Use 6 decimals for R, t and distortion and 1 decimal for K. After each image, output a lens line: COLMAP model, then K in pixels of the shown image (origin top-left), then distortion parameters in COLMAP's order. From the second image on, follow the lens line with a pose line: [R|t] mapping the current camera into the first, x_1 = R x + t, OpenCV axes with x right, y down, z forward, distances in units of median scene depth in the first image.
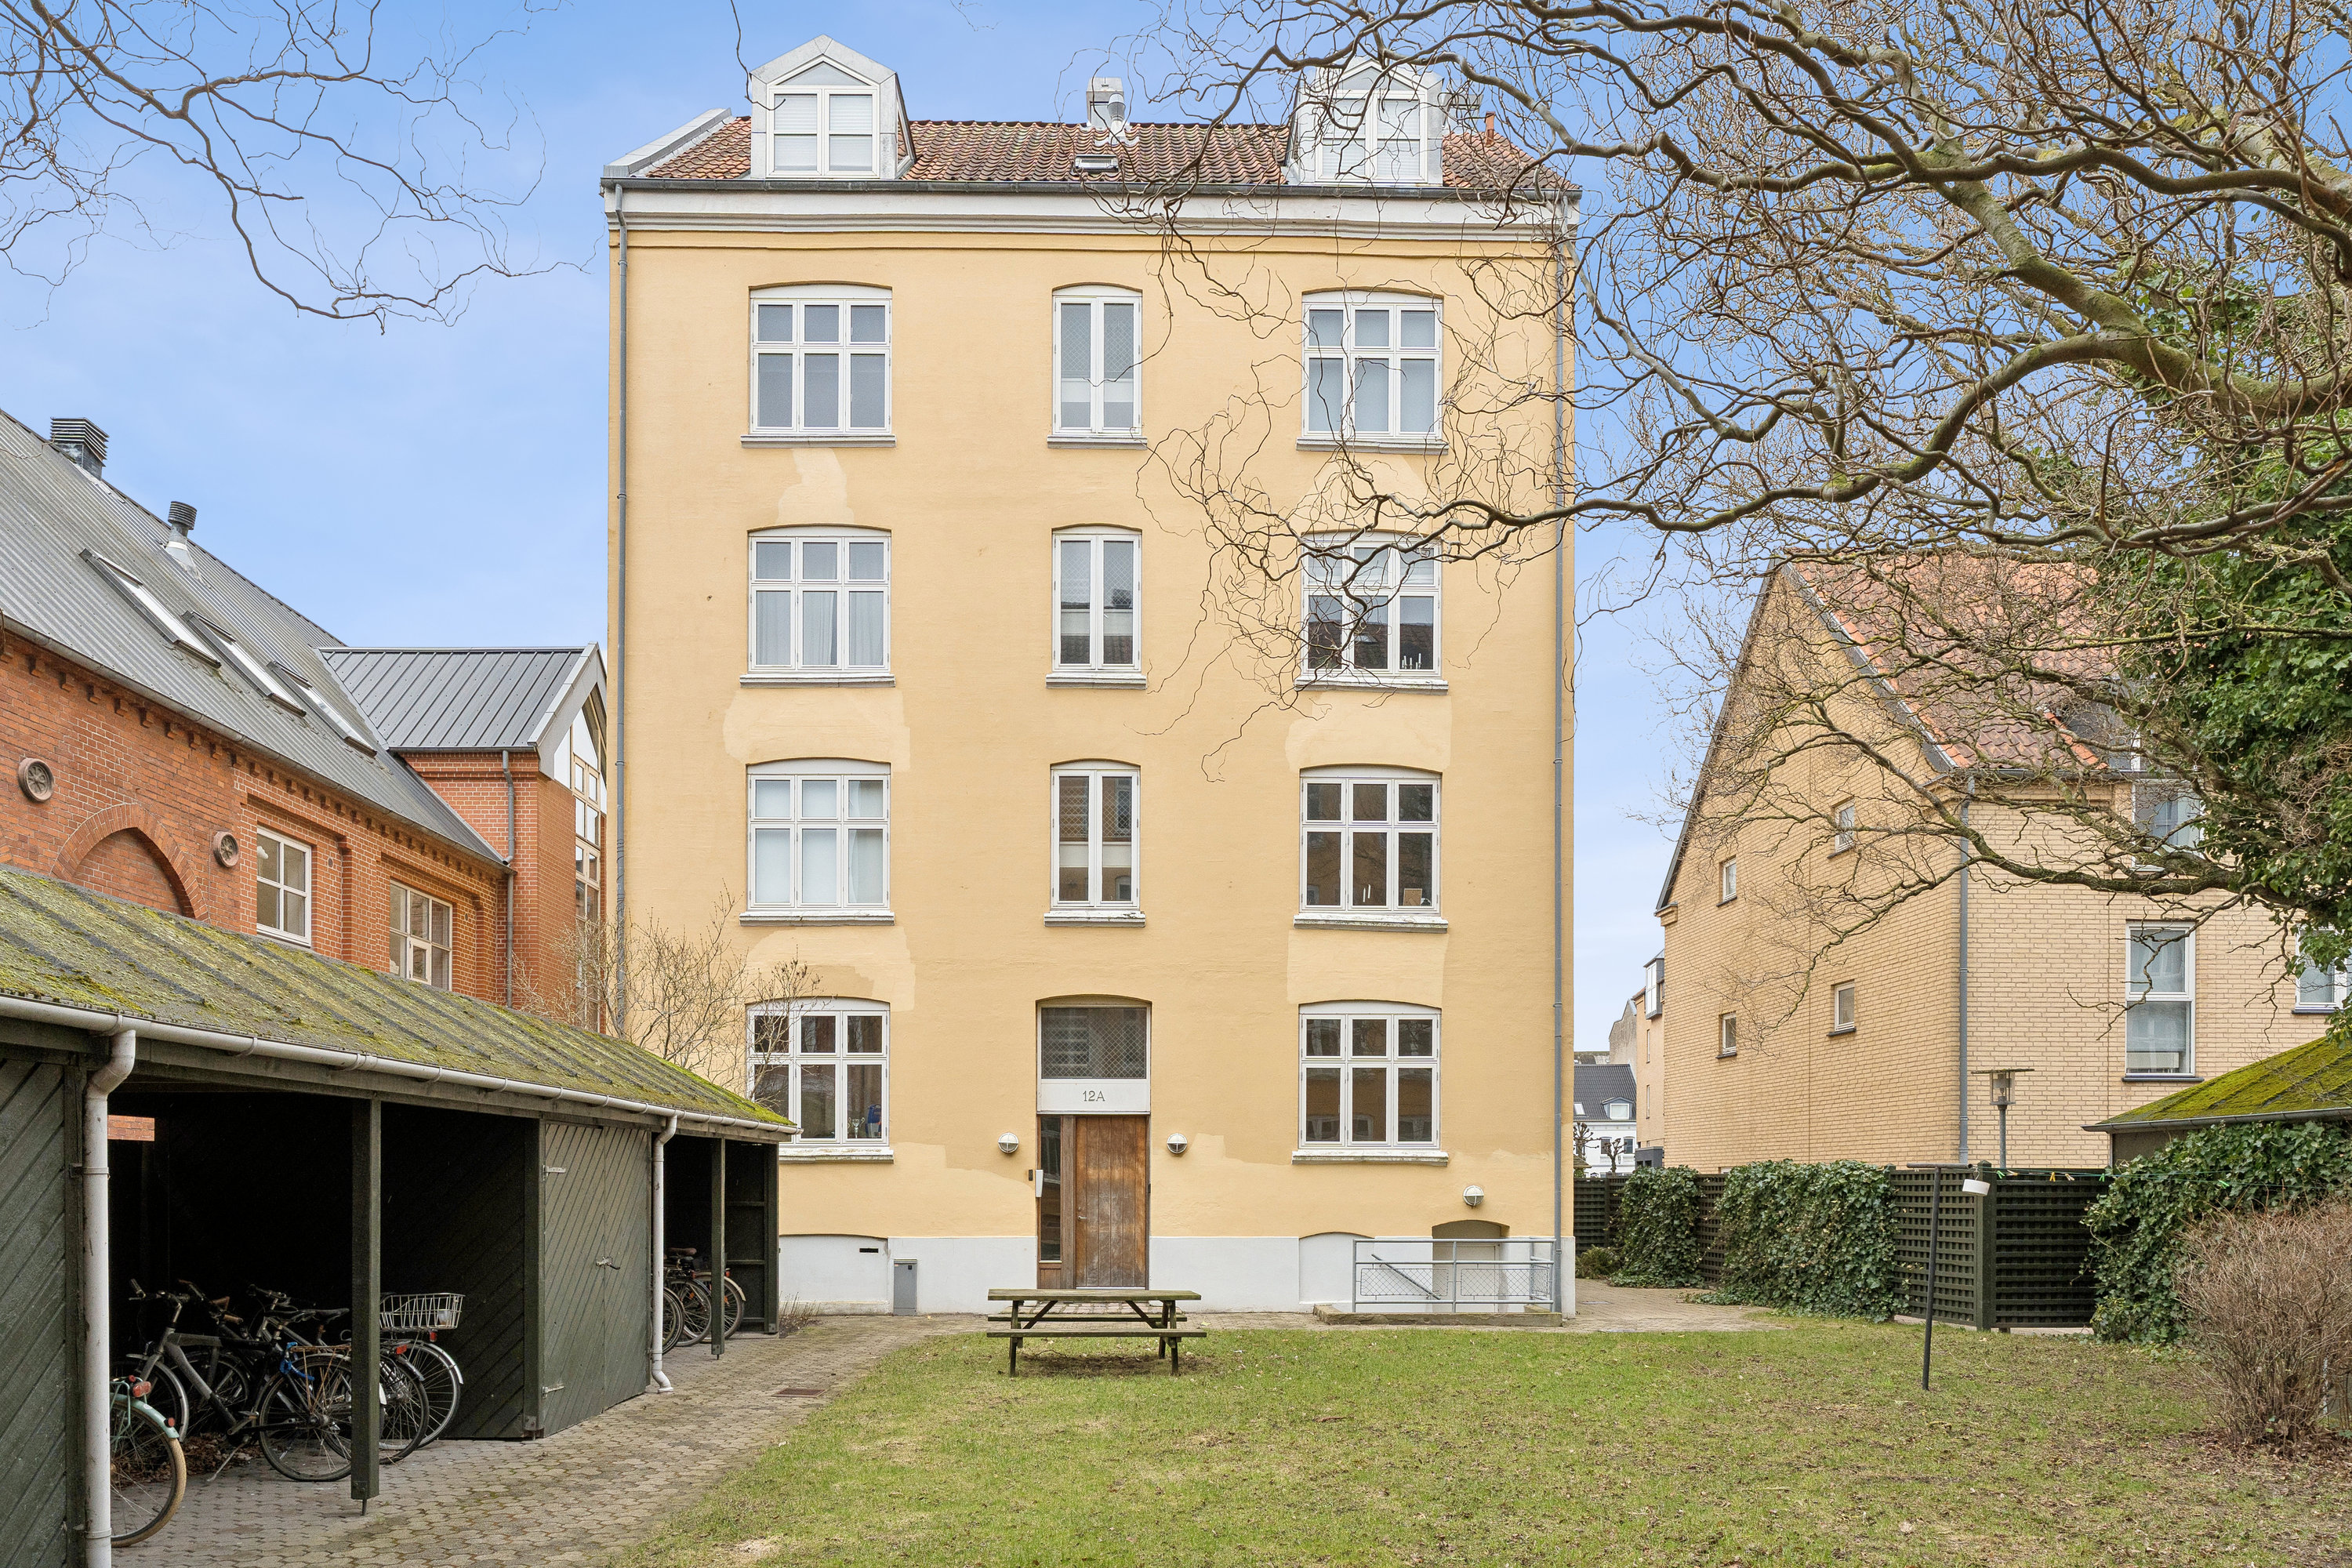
lens RADIAL K [[1514.7, 0, 1165.7], [0, 1514.7, 918.1], [0, 0, 1]] dist [-0.003753, 0.001767]
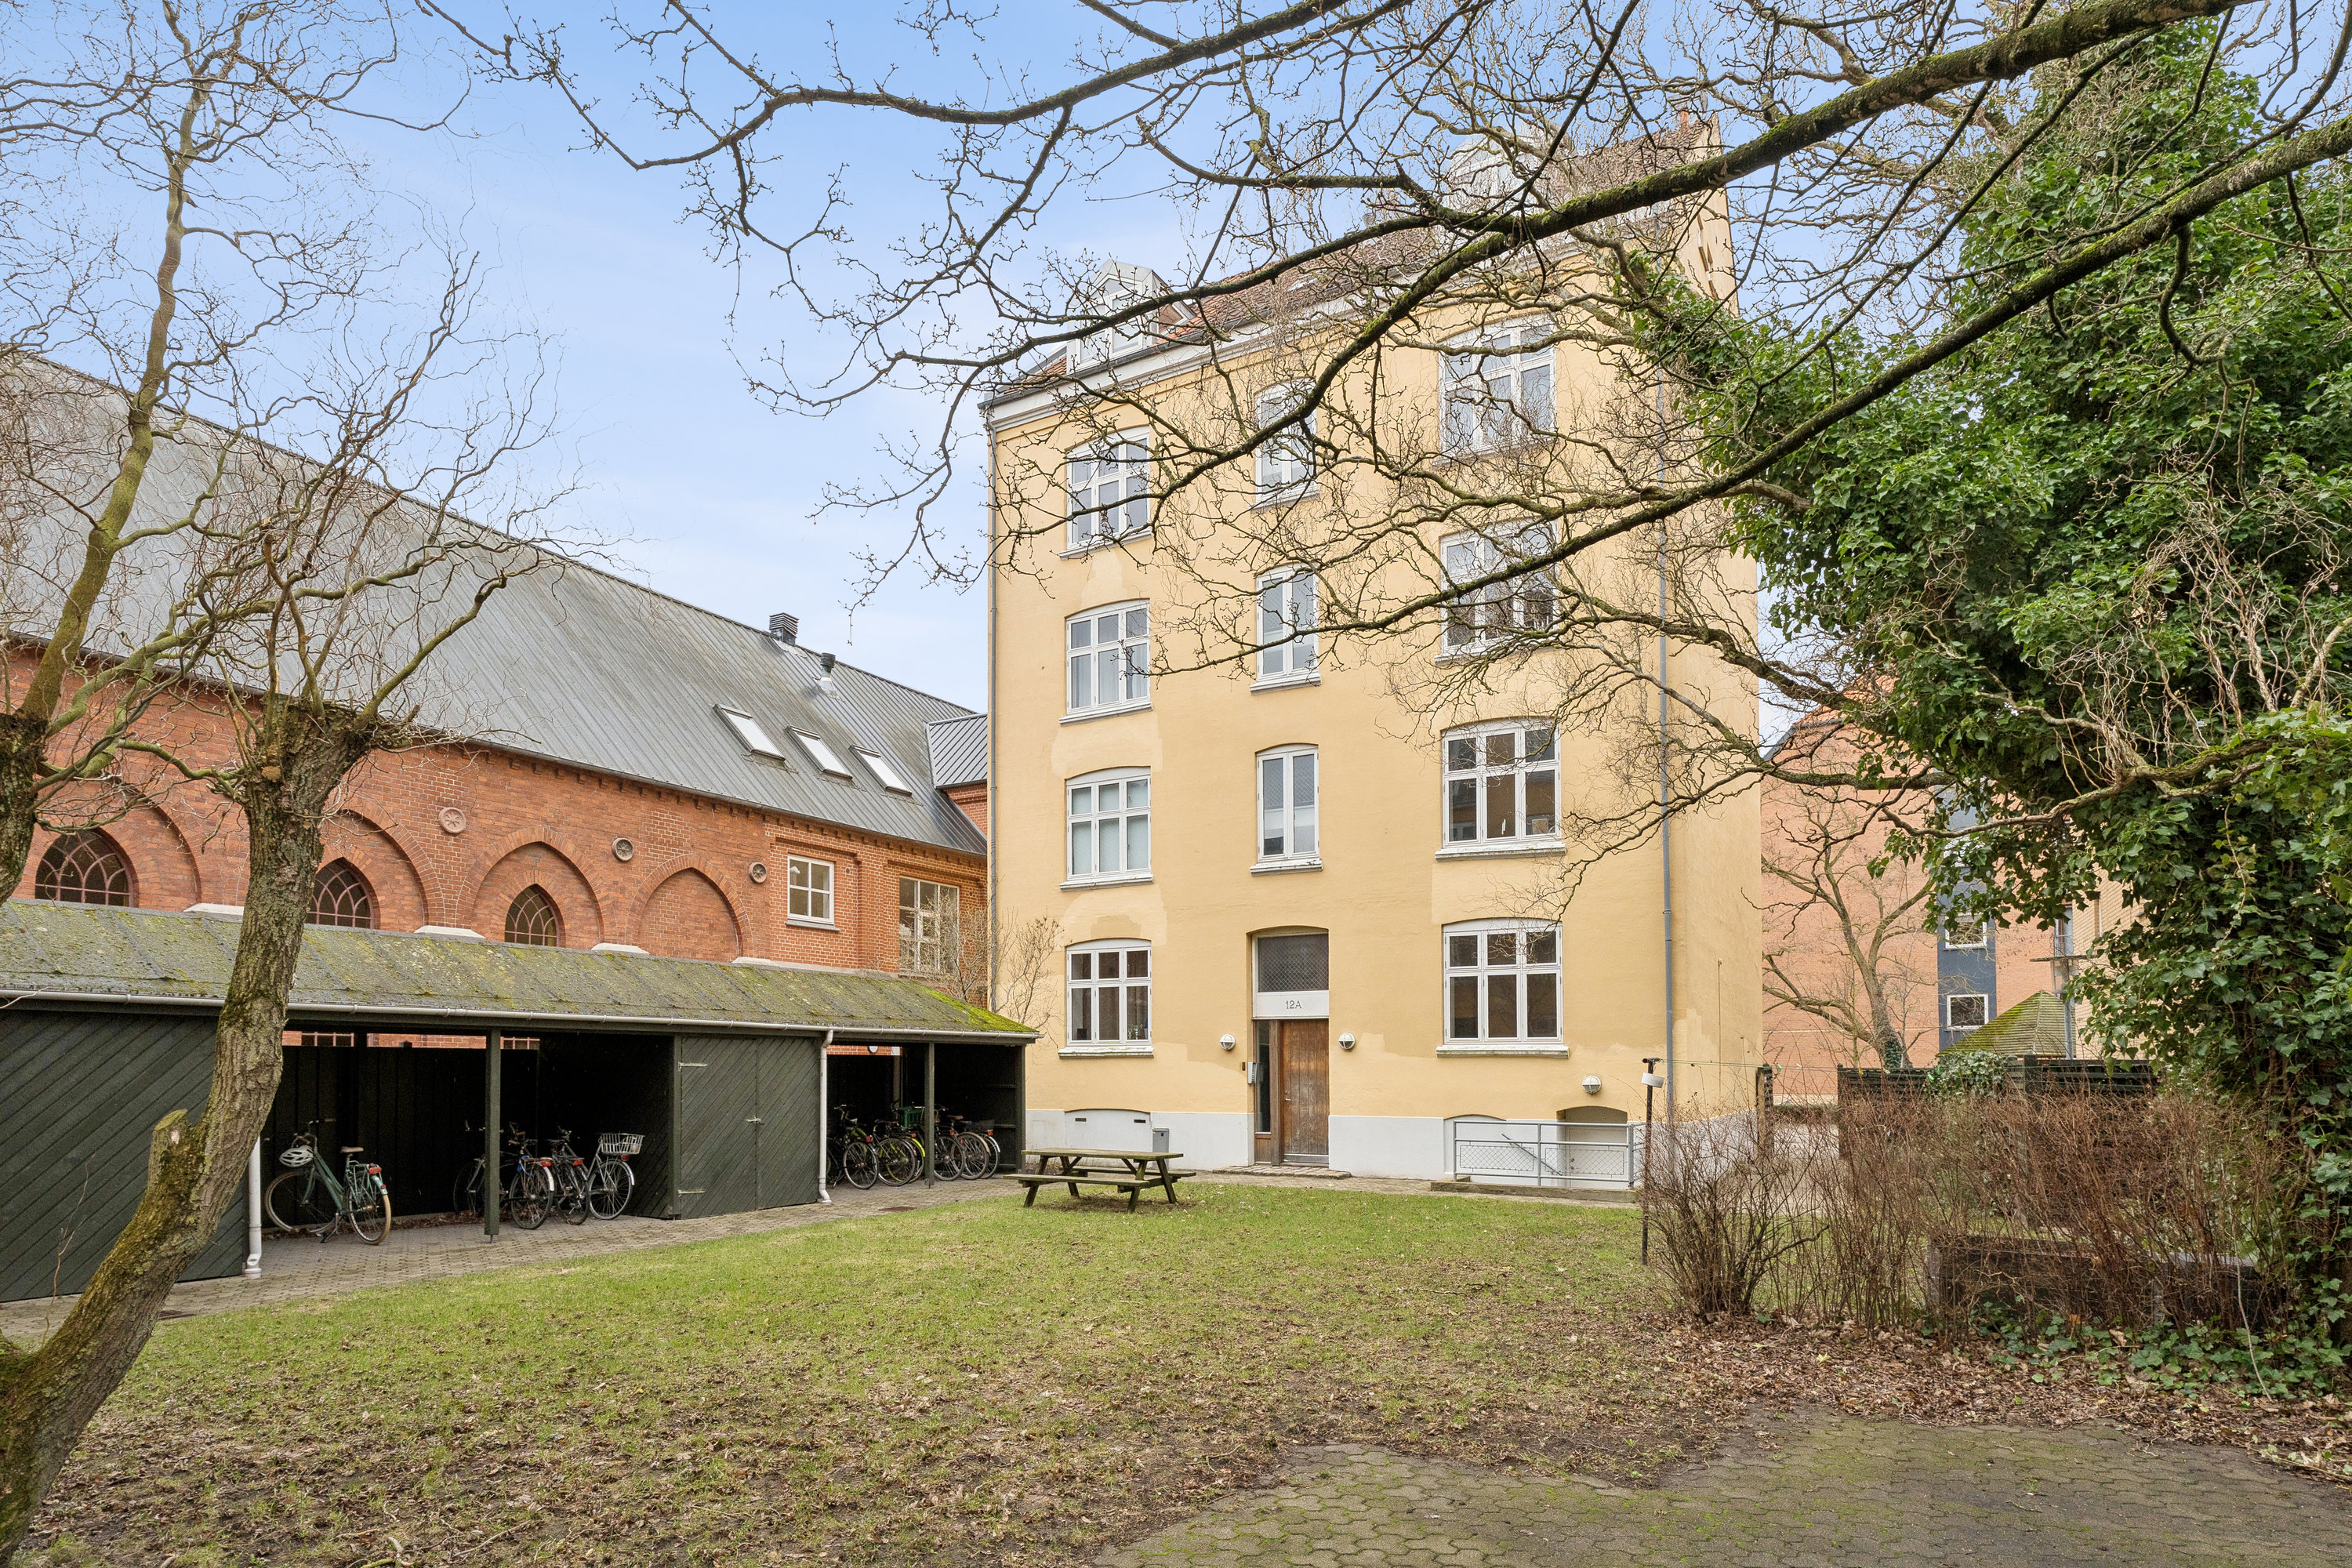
lens RADIAL K [[1273.0, 0, 1176.0], [0, 1273.0, 784.0], [0, 0, 1]] dist [-0.000852, 0.000816]
pose [[0.854281, -0.112428, -0.507507, 0.443189], [0.087401, 0.993497, -0.072968, 0.000837], [0.512410, 0.017978, 0.858552, 0.011430]]
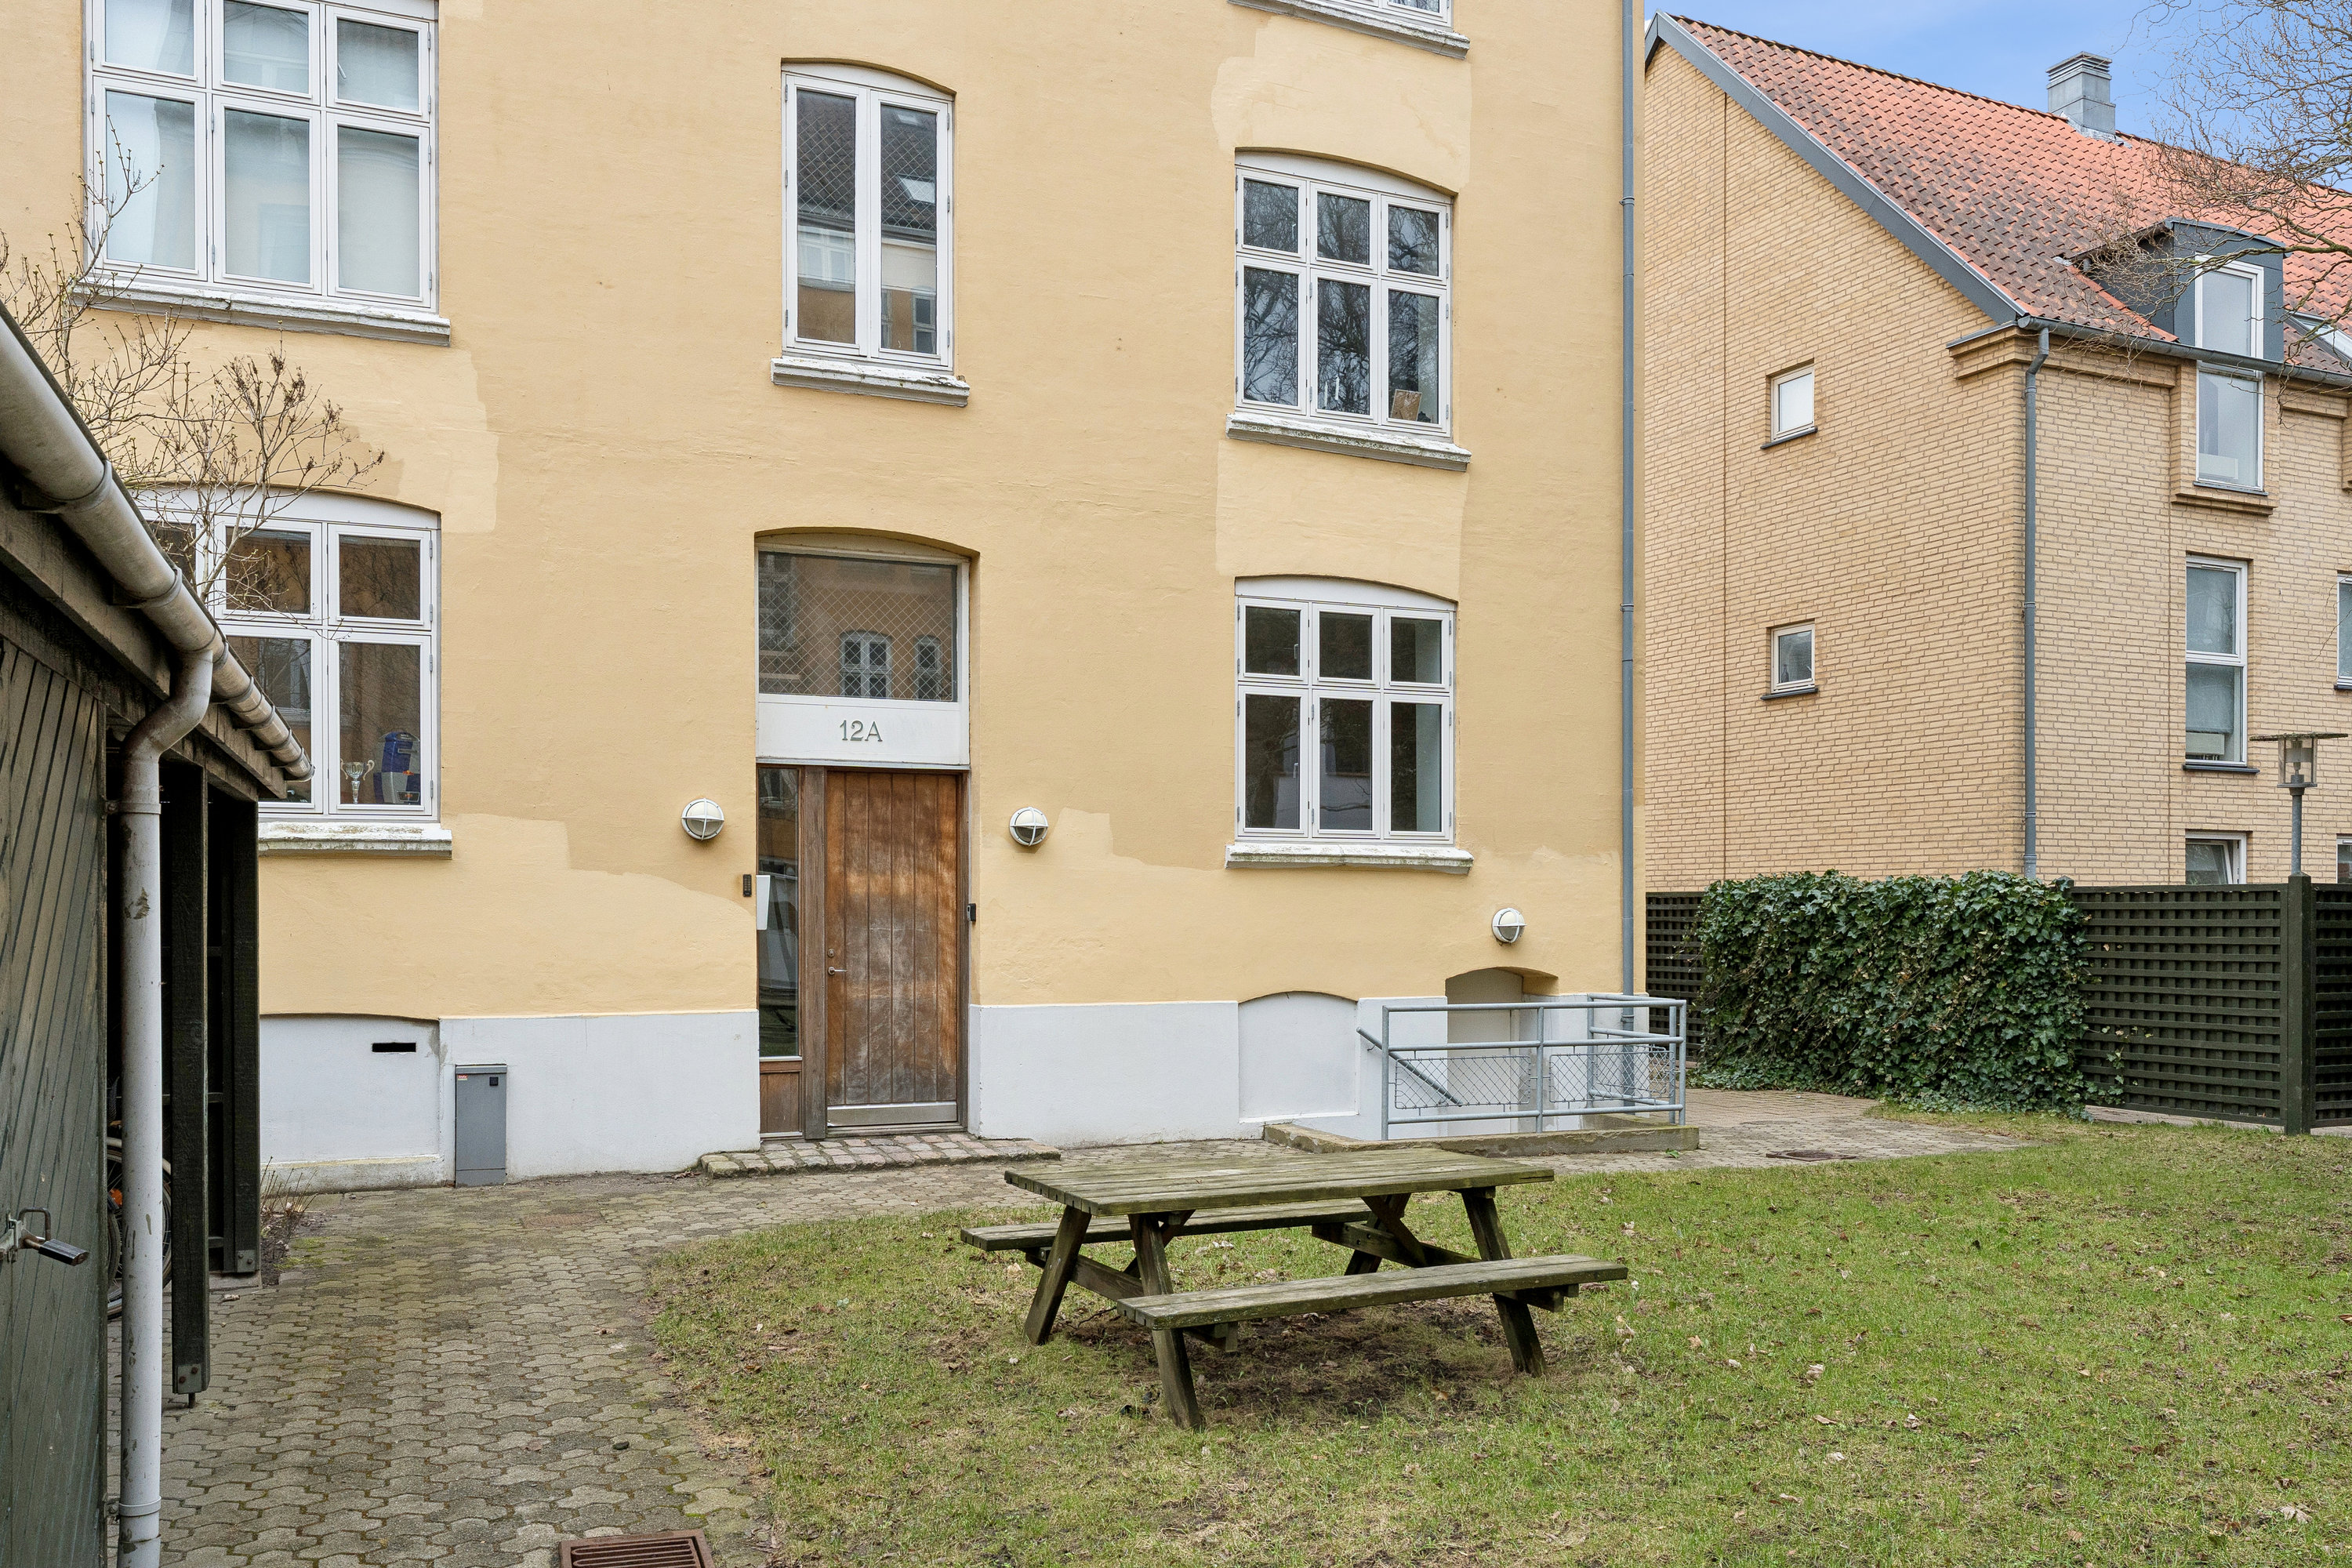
lens RADIAL K [[1802.8, 0, 1099.5], [0, 1802.8, 745.0], [0, 0, 1]] dist [-0.005522, -0.004941]
pose [[0.935305, 0.034044, 0.352200, -0.185426], [-0.063974, 0.995227, 0.073691, 0.073270], [-0.348010, -0.091455, 0.933019, 0.414975]]
